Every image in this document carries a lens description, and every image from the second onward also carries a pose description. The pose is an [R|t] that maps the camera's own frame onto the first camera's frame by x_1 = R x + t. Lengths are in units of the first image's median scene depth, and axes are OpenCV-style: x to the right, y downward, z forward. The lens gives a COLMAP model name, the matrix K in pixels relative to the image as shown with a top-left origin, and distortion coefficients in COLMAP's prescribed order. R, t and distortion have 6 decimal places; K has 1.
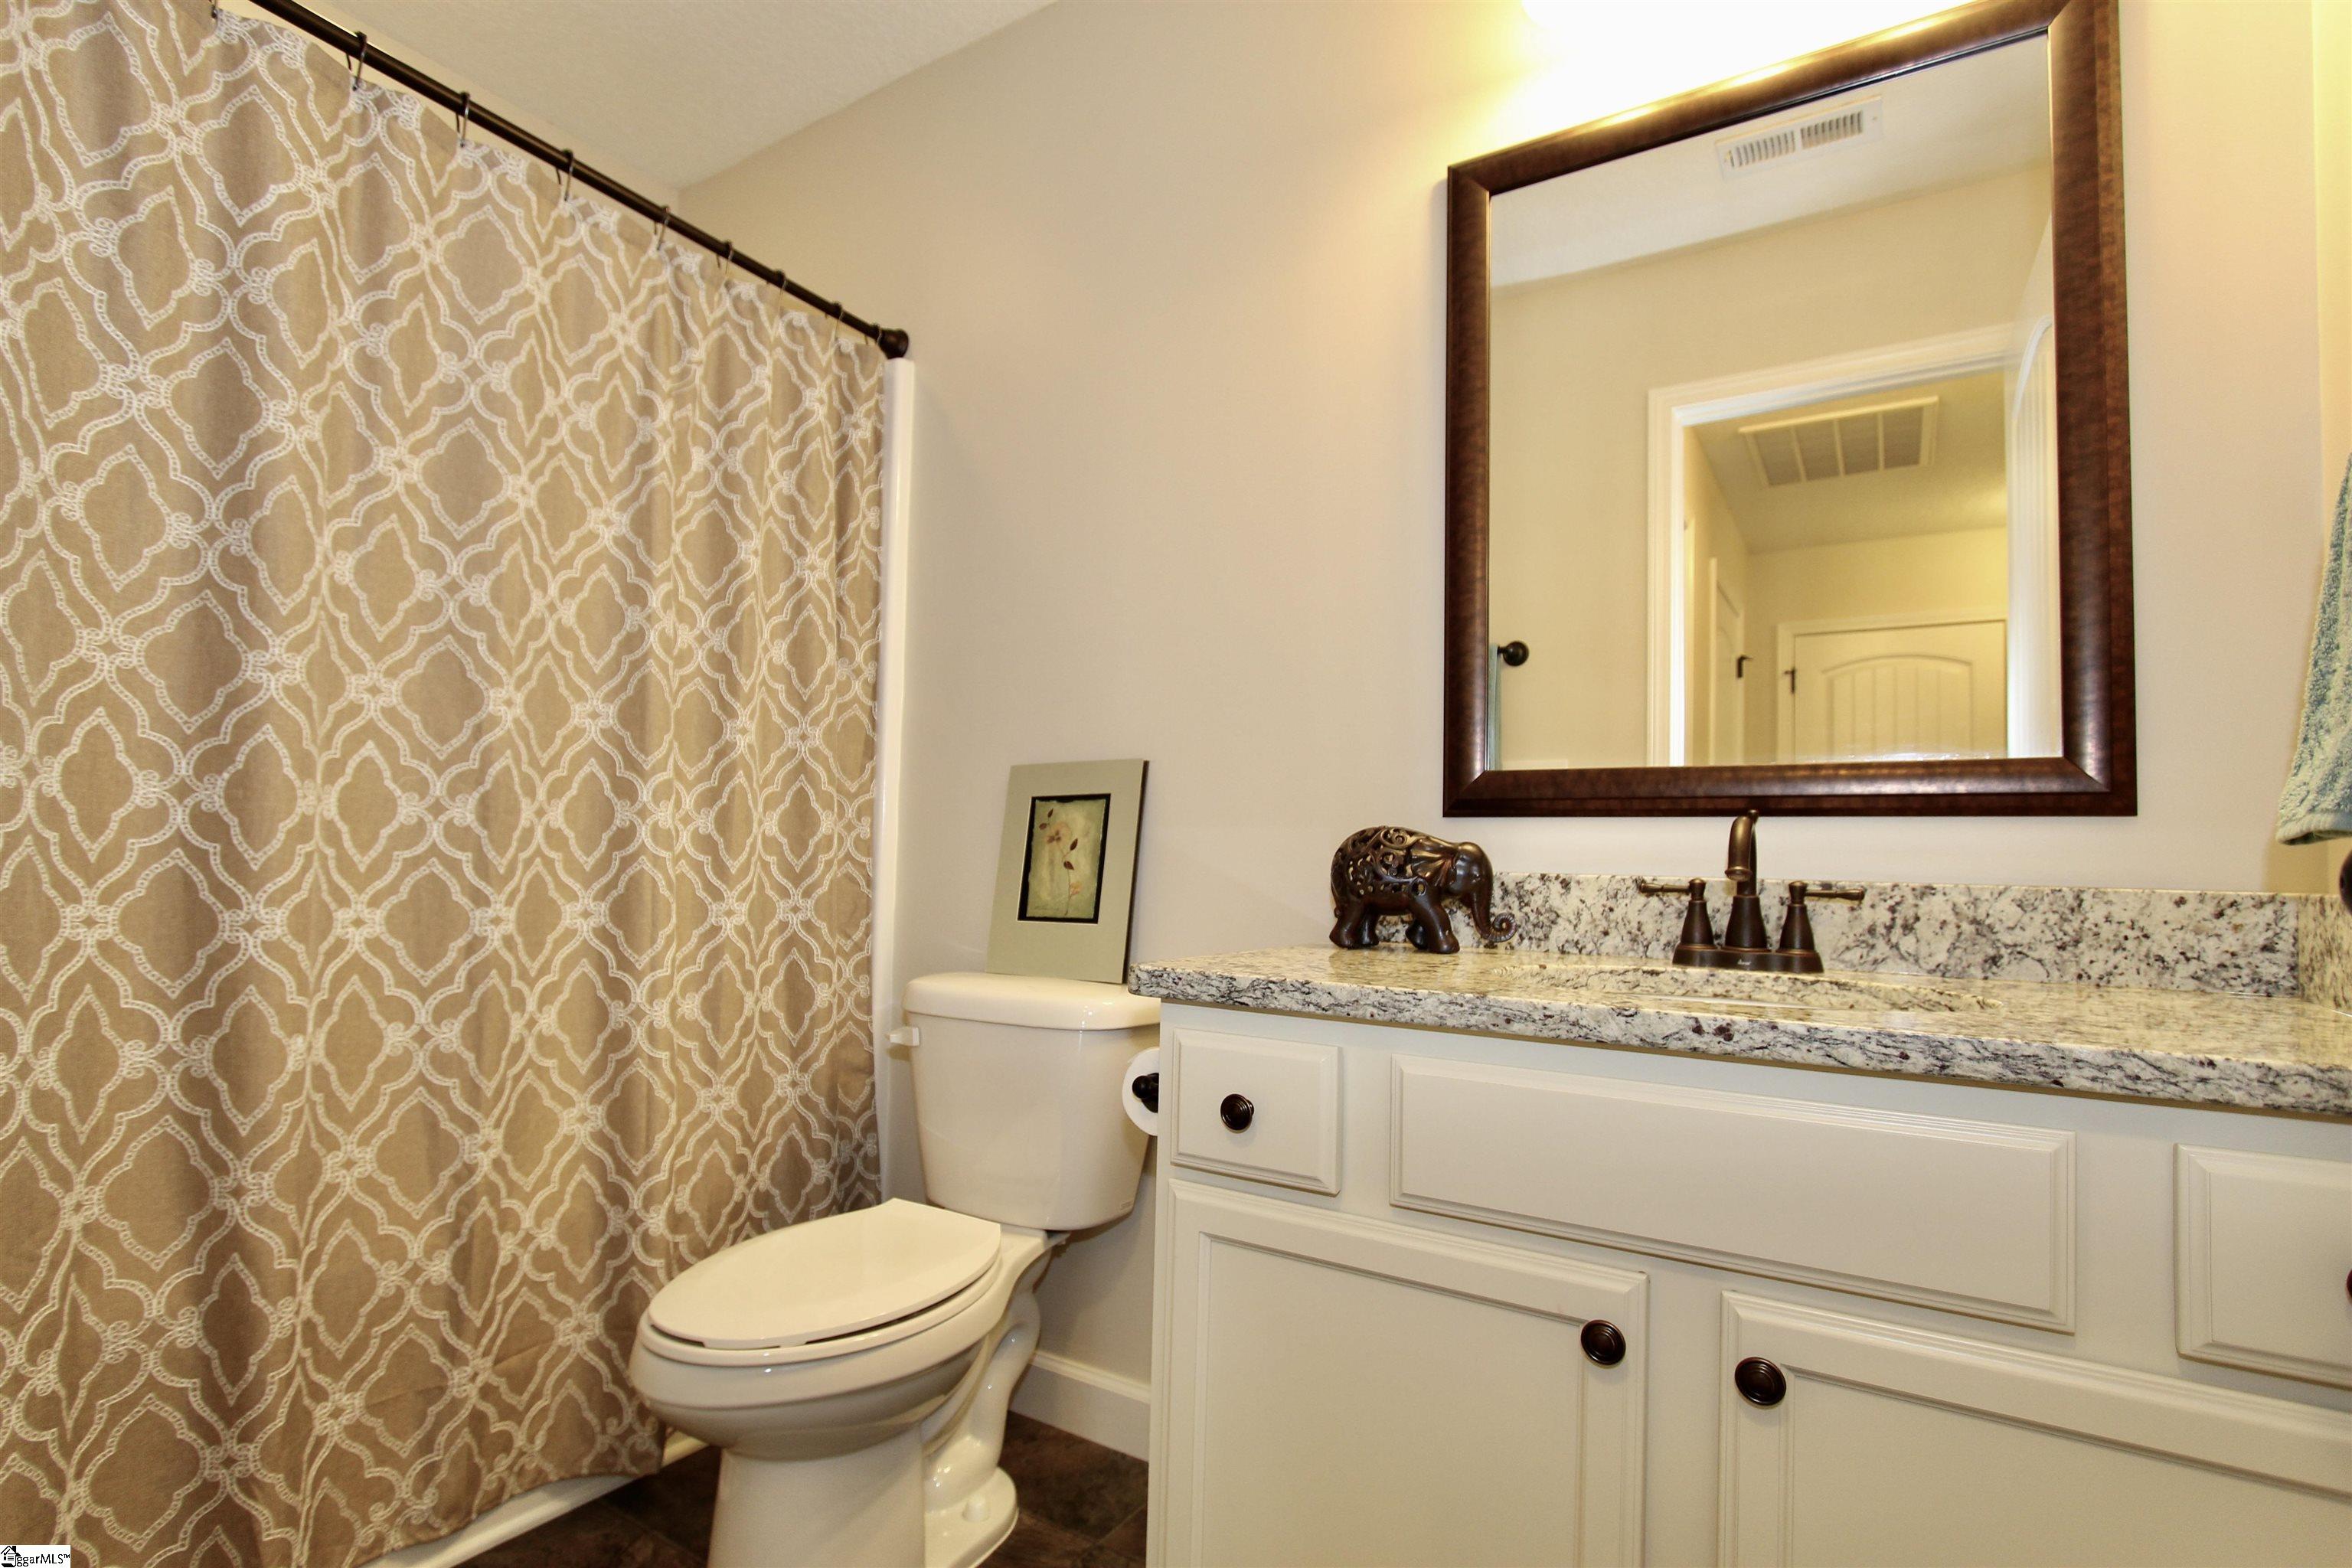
lens RADIAL K [[1090.3, 0, 1167.3], [0, 1090.3, 816.7], [0, 0, 1]] dist [-0.018933, 0.004268]
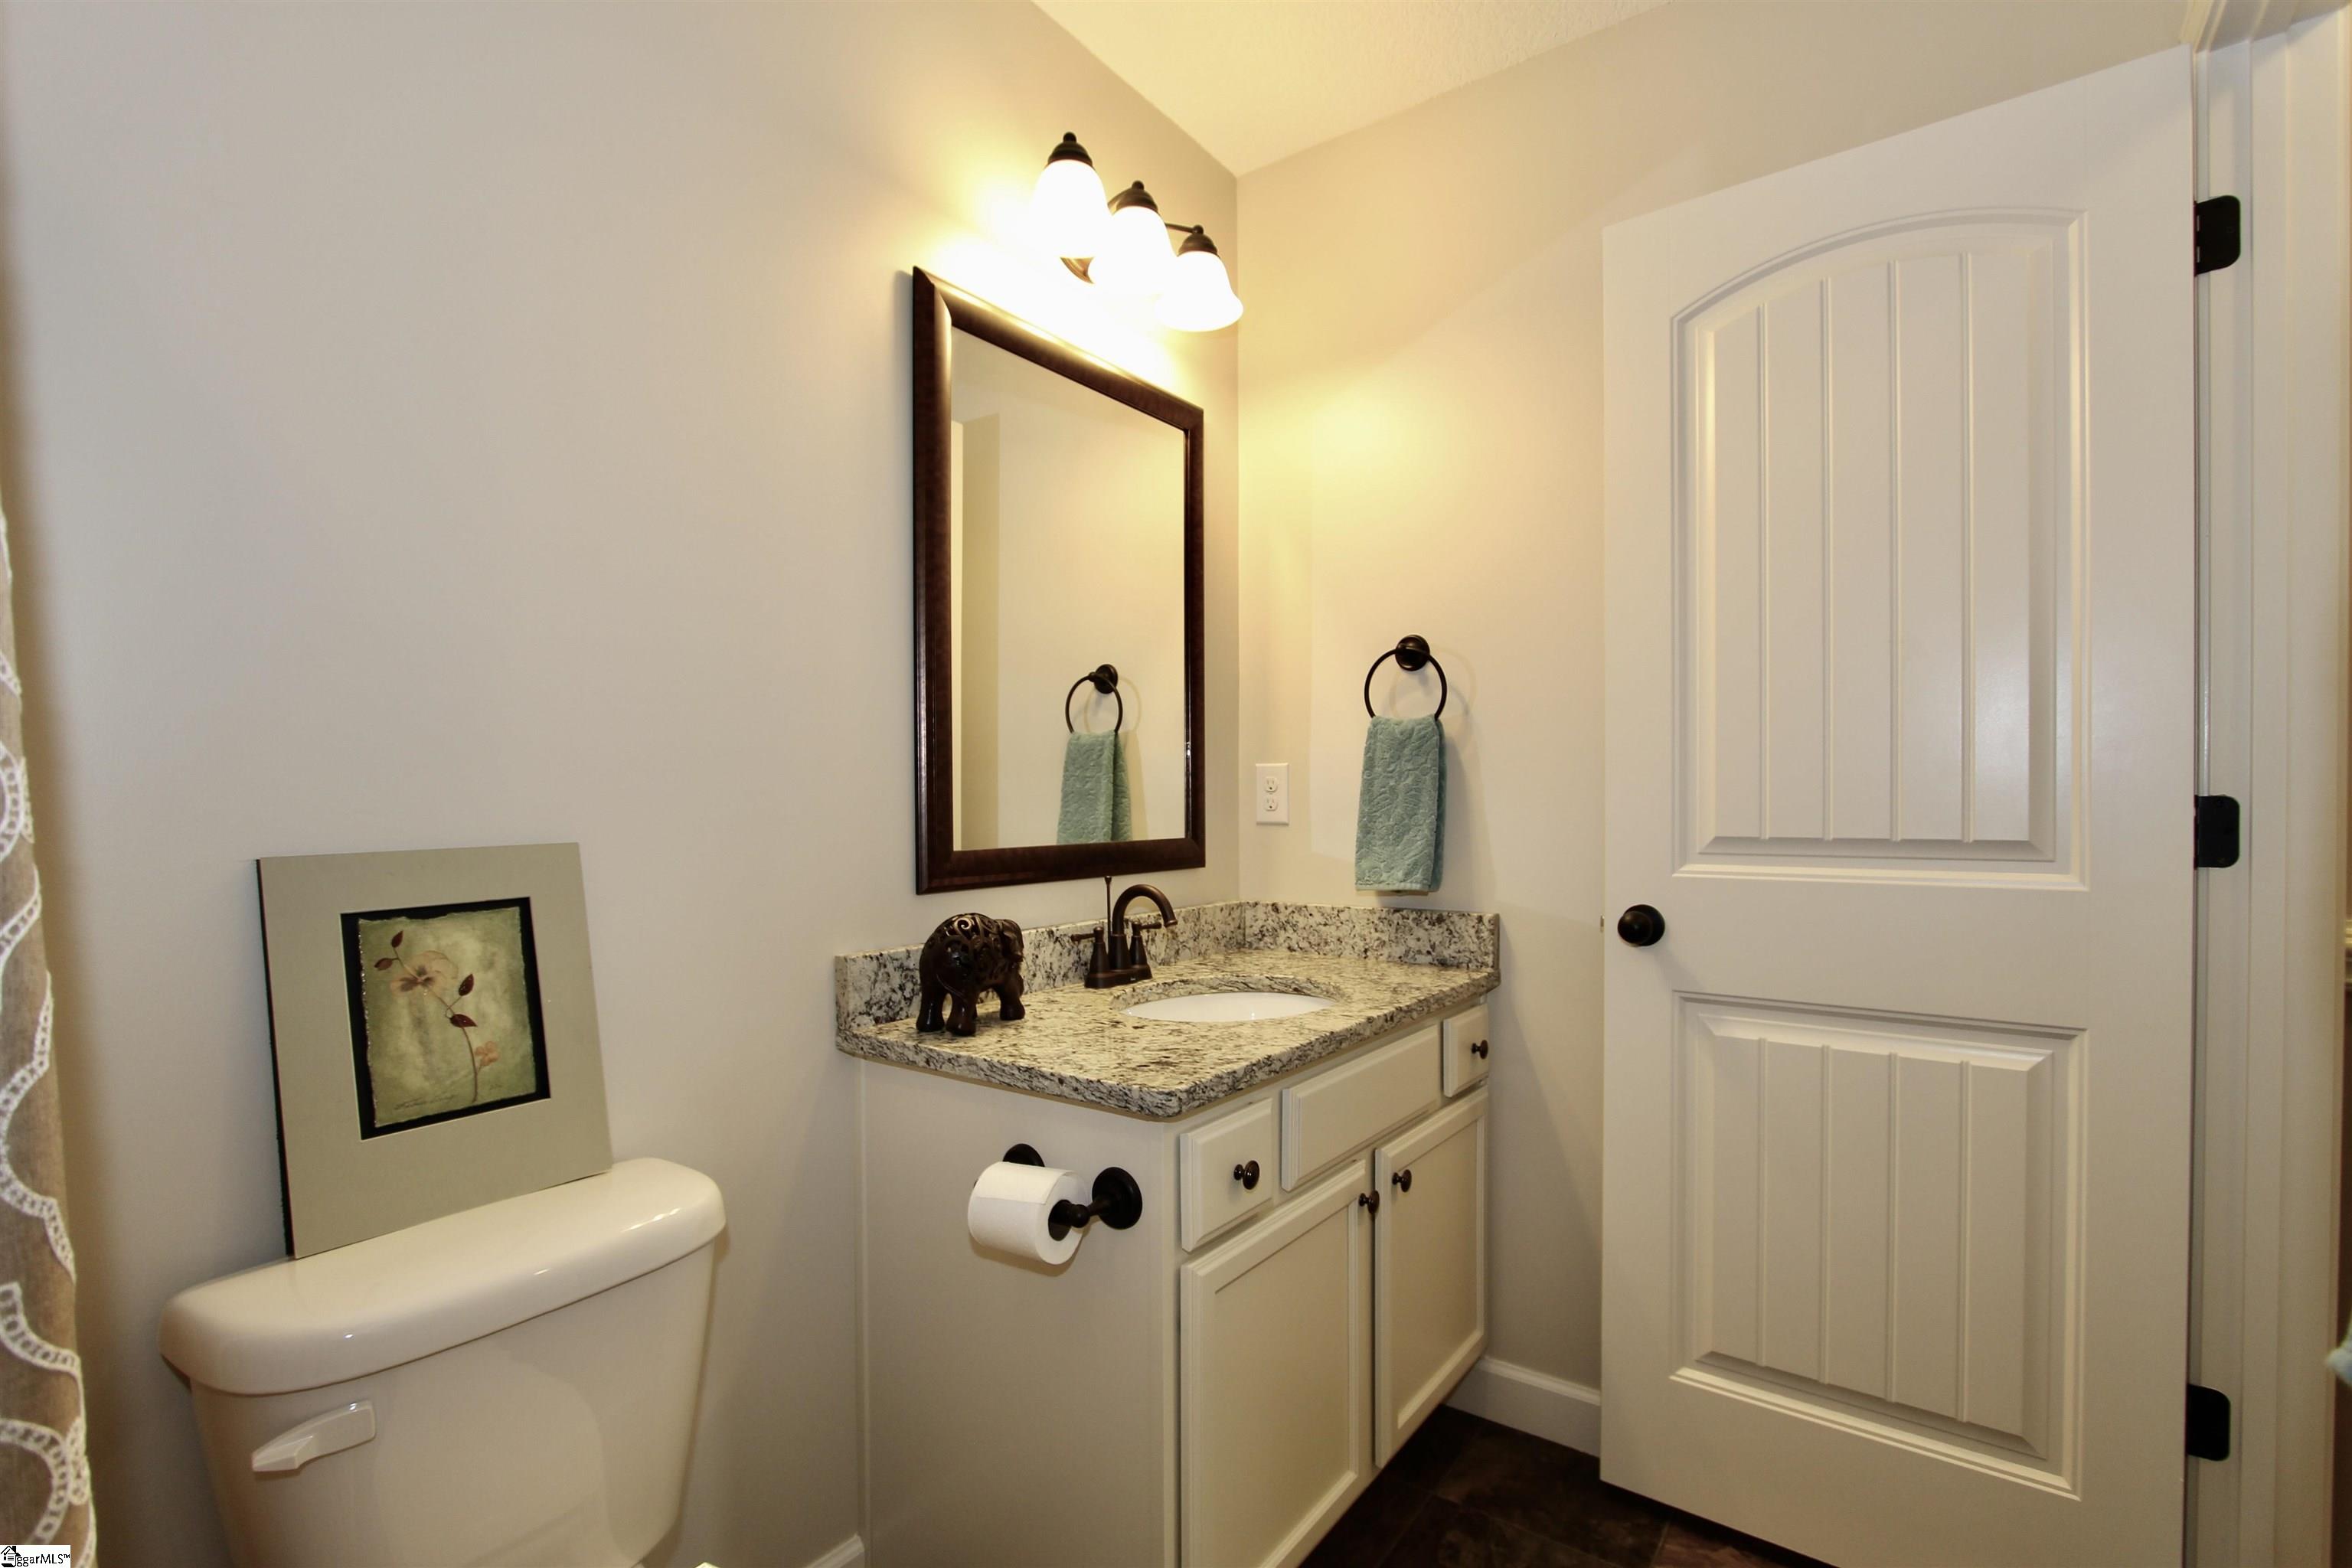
lens RADIAL K [[1090.3, 0, 1167.3], [0, 1090.3, 816.7], [0, 0, 1]] dist [-0.018933, 0.004268]
pose [[0.077595, -0.040218, 0.996173, -0.881954], [-0.030356, 0.998627, 0.042682, -0.143758], [-0.996523, -0.033552, 0.076267, 0.756186]]
